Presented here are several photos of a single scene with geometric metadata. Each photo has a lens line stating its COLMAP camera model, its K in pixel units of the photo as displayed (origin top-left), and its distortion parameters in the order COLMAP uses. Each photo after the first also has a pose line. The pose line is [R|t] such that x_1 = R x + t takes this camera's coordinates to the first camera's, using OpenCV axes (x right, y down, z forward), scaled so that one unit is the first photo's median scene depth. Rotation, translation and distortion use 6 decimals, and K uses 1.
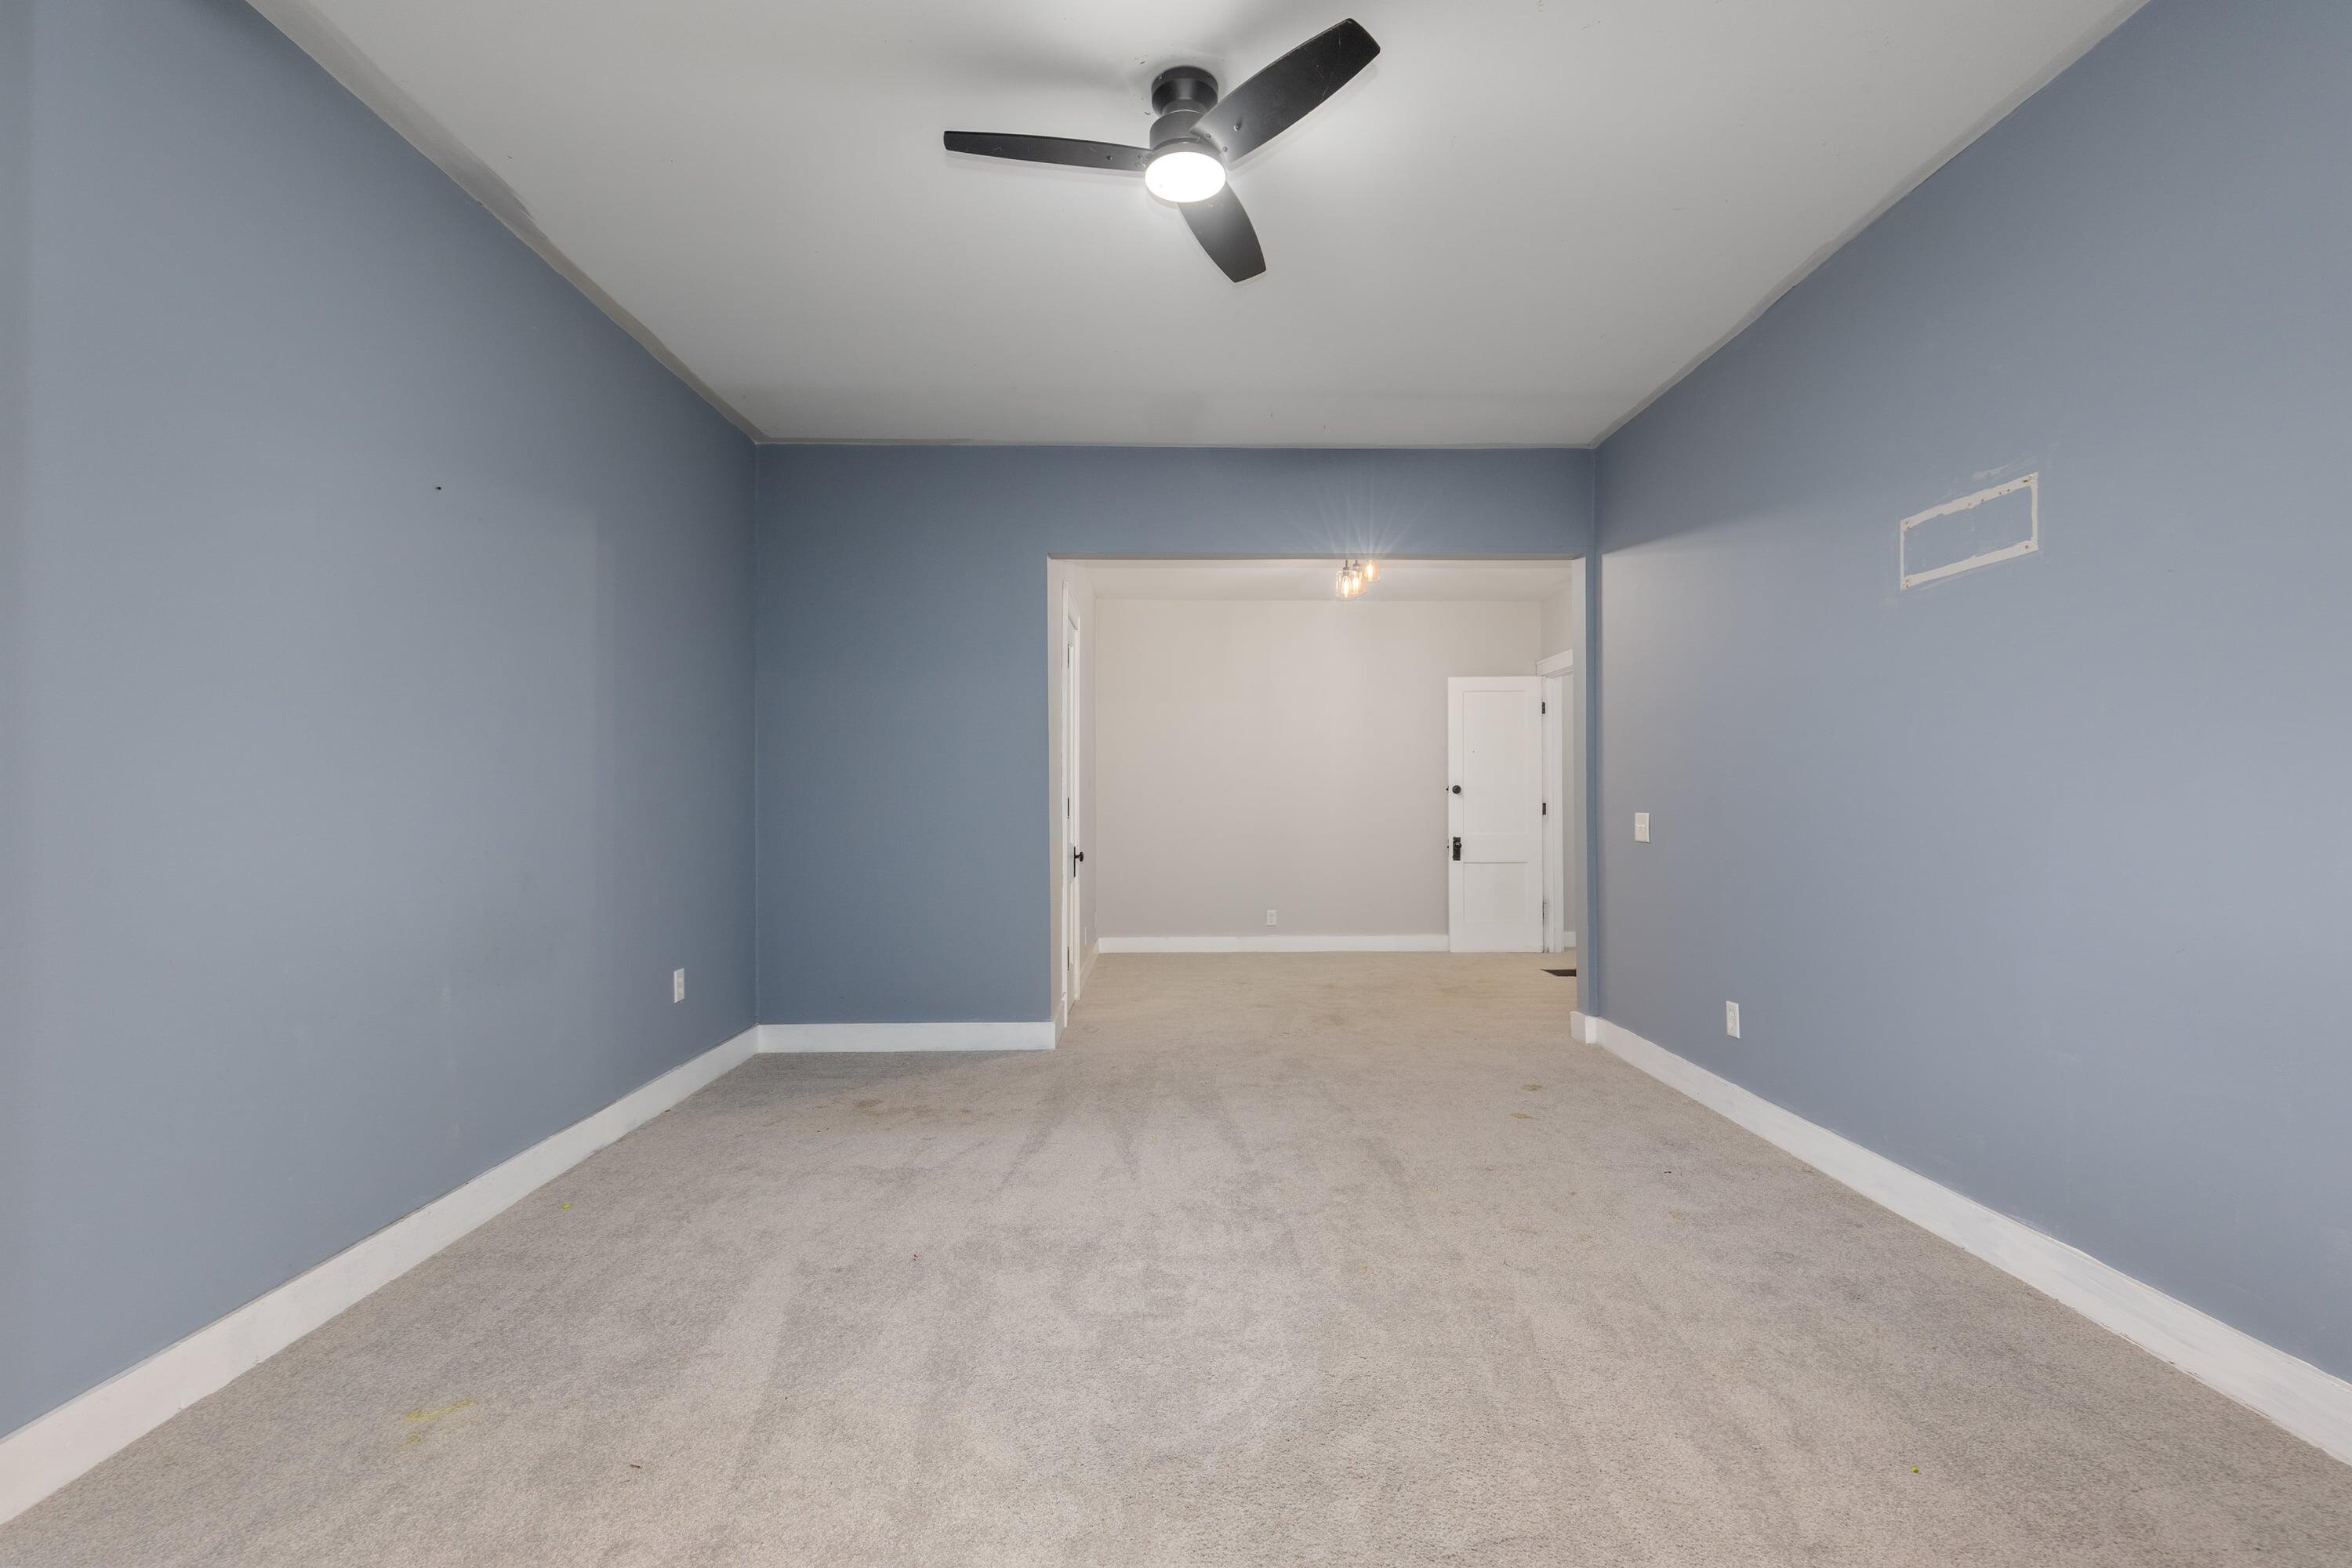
lens RADIAL K [[1047.6, 0, 1197.7], [0, 1047.6, 798.3], [0, 0, 1]] dist [-0.000488, 0.000007]
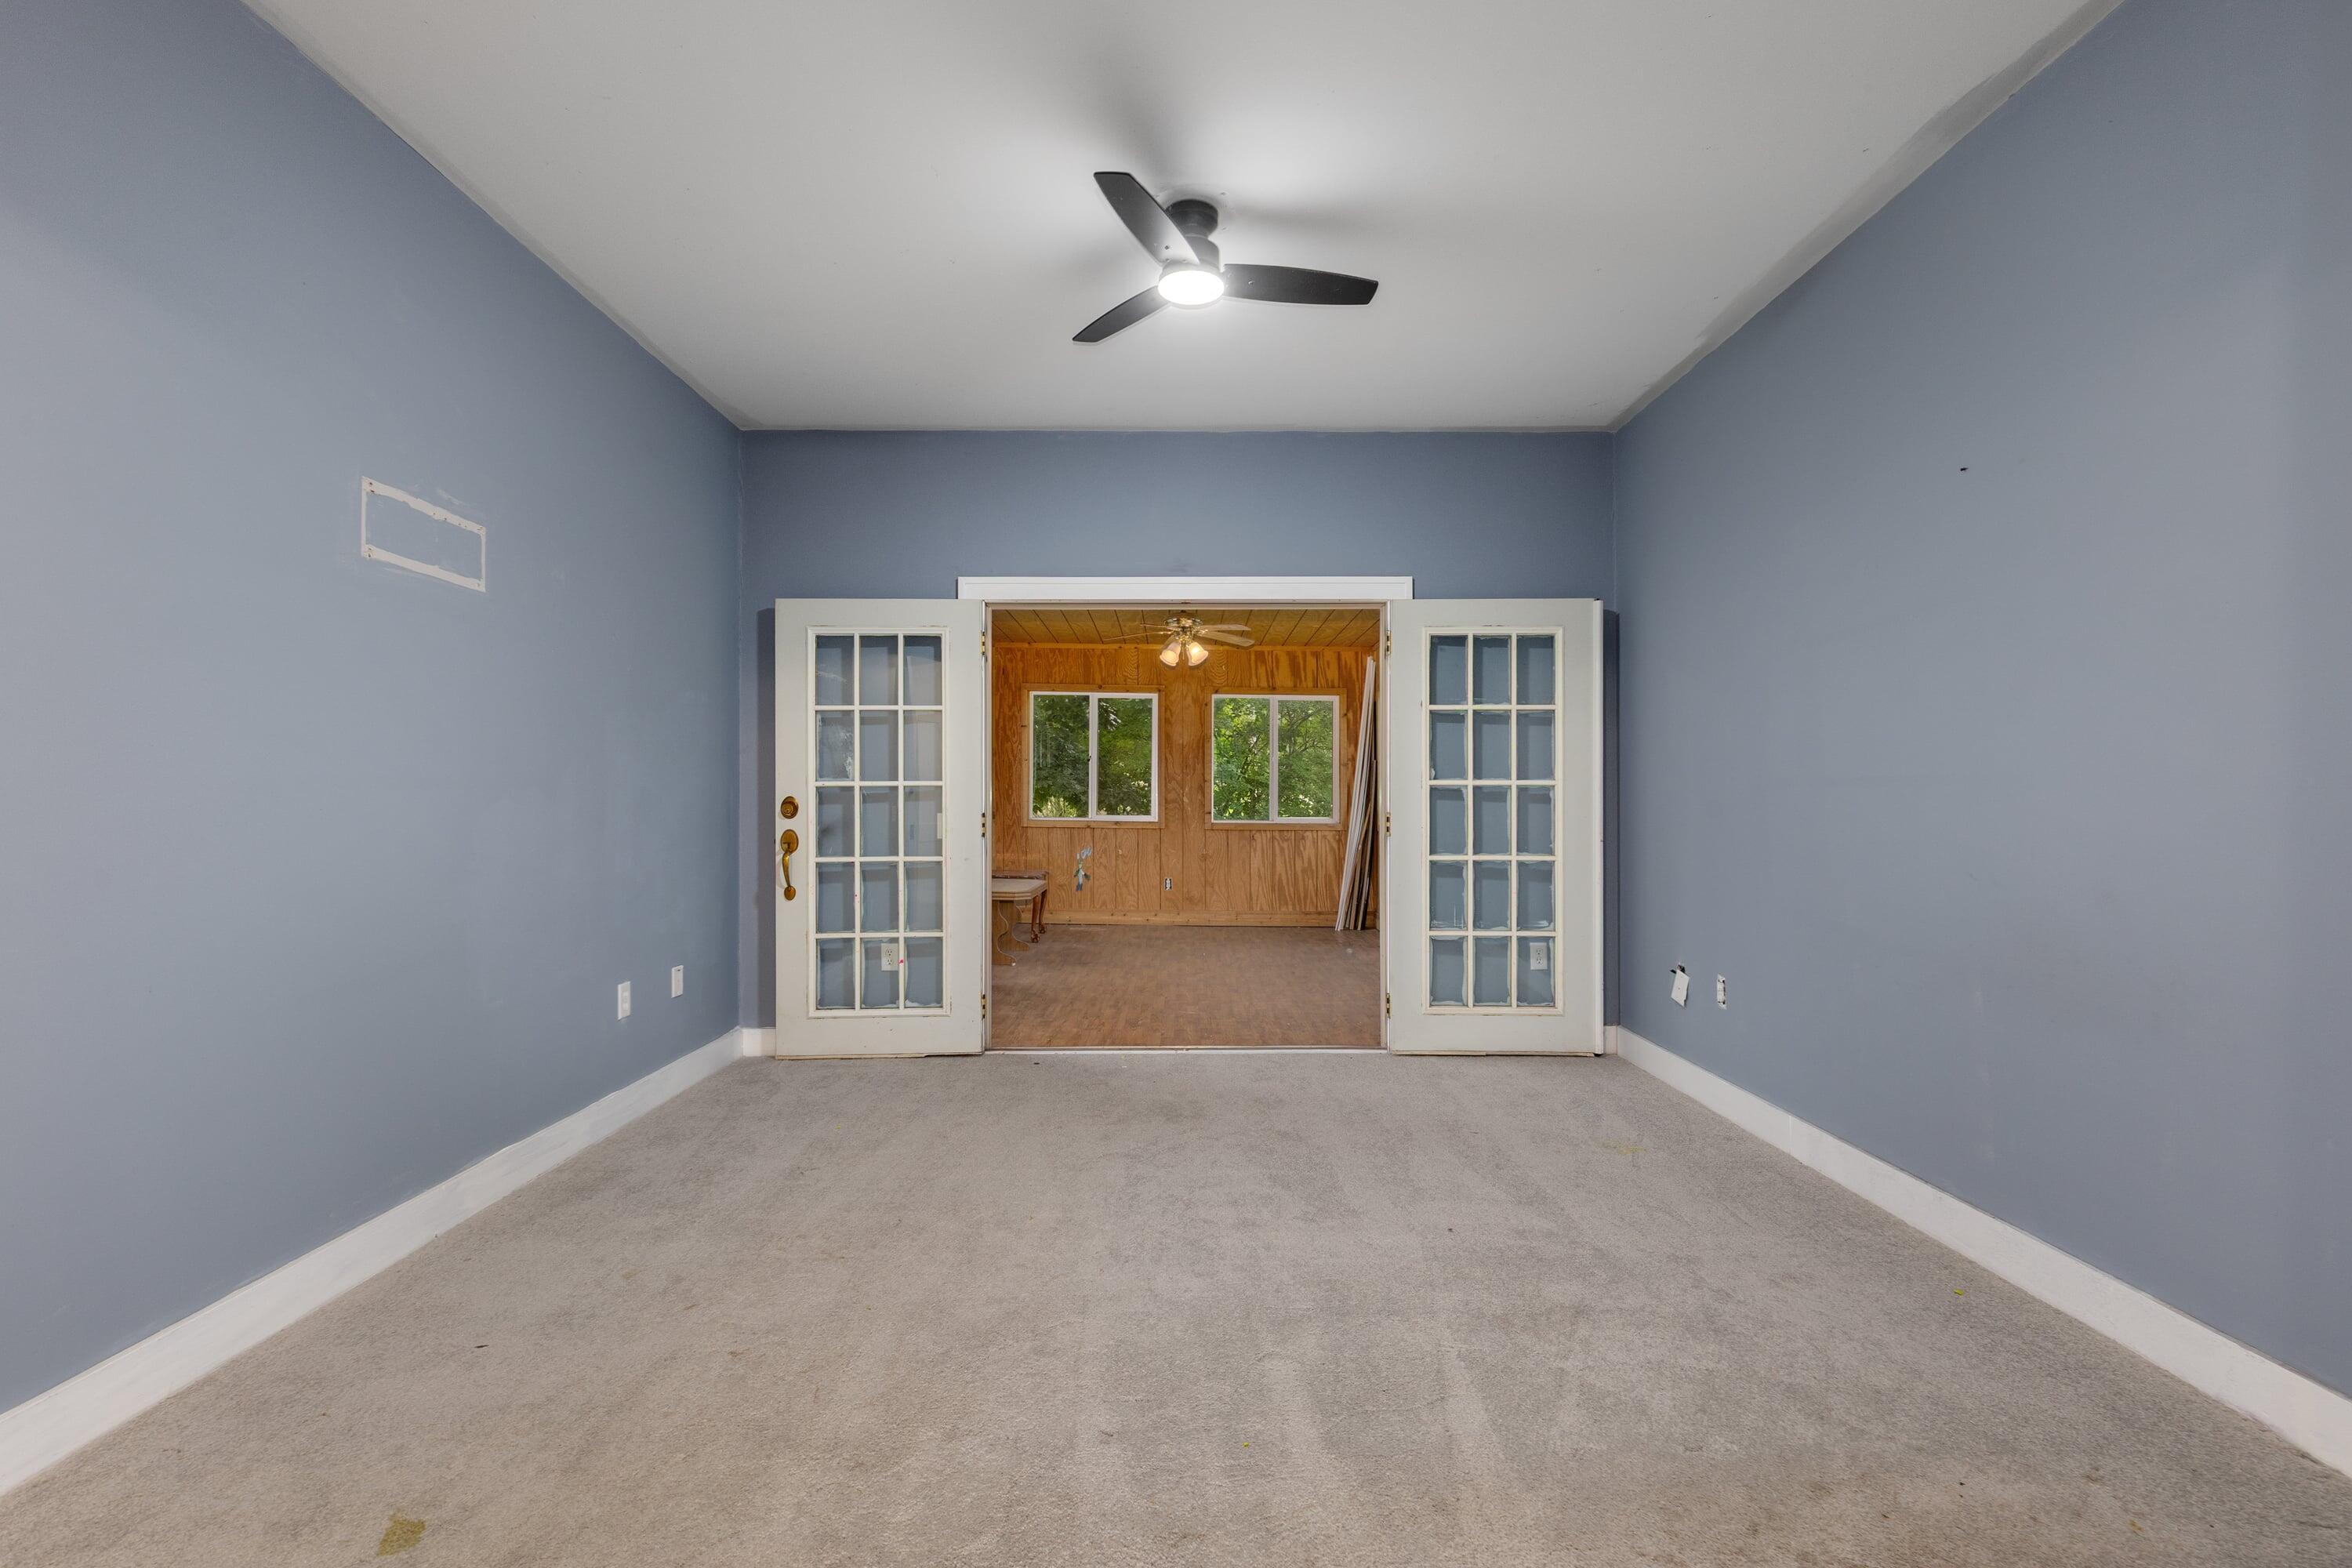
lens RADIAL K [[1047.6, 0, 1197.7], [0, 1047.6, 798.3], [0, 0, 1]] dist [-0.000488, 0.000007]
pose [[-0.999967, 0.005929, 0.005538, -0.020326], [0.005932, 0.999982, 0.000521, 0.003416], [-0.005535, 0.000554, -0.999985, 2.102501]]
